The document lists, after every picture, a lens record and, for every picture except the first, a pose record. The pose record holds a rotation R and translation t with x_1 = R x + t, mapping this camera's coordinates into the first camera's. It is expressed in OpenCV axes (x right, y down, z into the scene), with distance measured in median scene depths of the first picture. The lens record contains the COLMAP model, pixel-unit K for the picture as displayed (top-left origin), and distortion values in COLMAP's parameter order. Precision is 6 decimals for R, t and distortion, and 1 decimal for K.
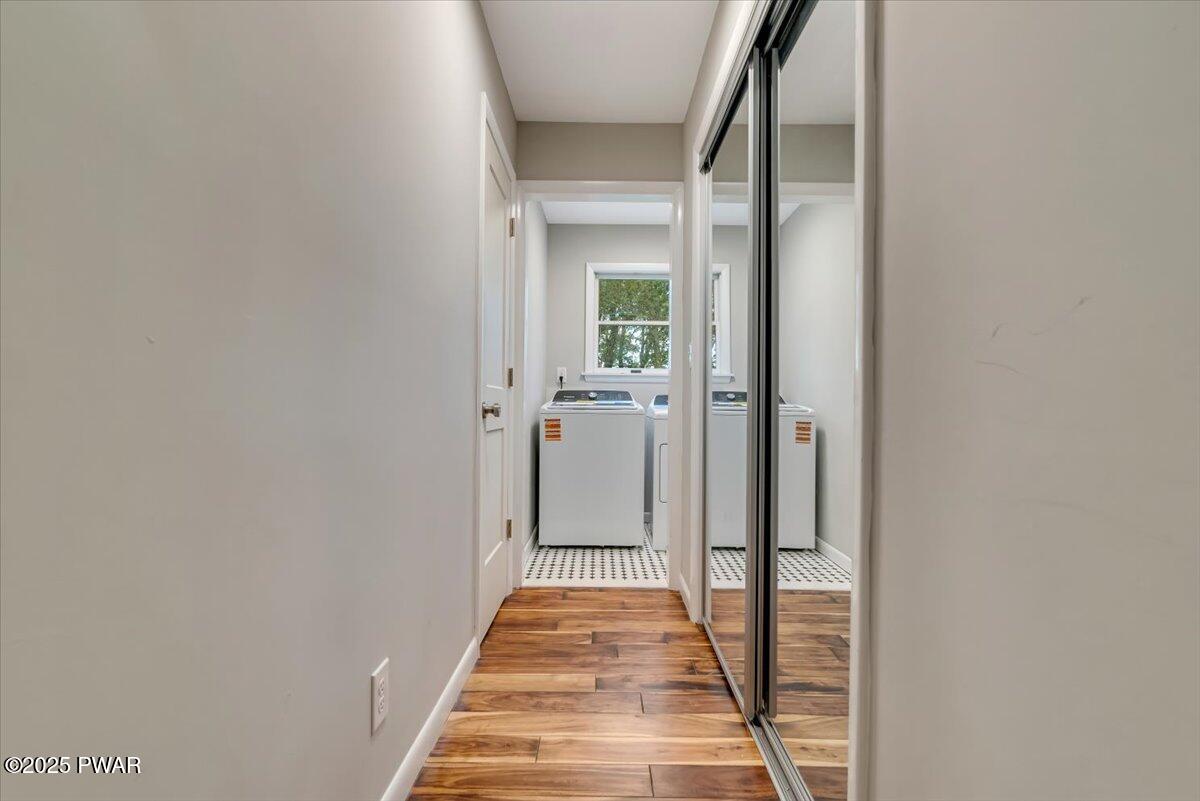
lens RADIAL K [[551.3, 0, 603.0], [0, 551.3, 402.5], [0, 0, 1]] dist [-0.005040, -0.000268]
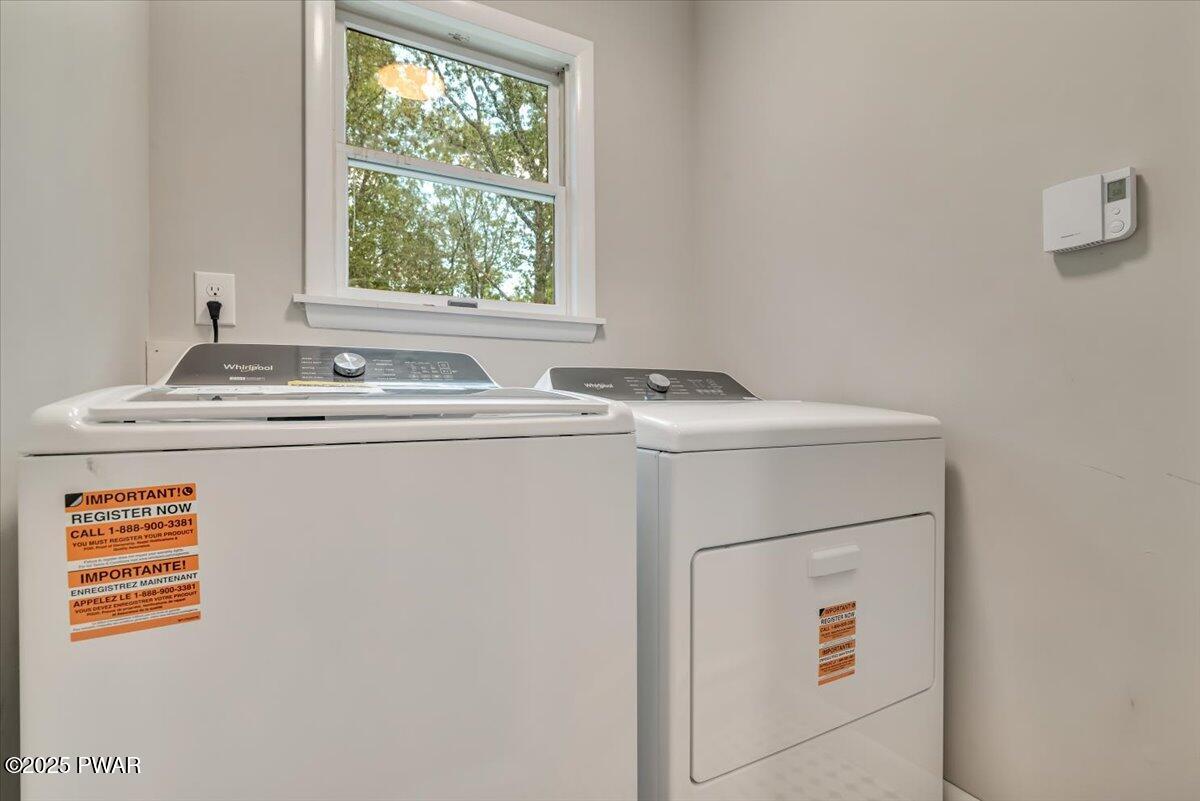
lens RADIAL K [[551.3, 0, 605.0], [0, 551.3, 401.9], [0, 0, 1]] dist [-0.005040, -0.000268]
pose [[0.864961, -0.009183, 0.501756, -0.046945], [0.003655, 0.999921, 0.012000, 0.003857], [-0.501826, -0.008546, 0.864926, 0.695106]]
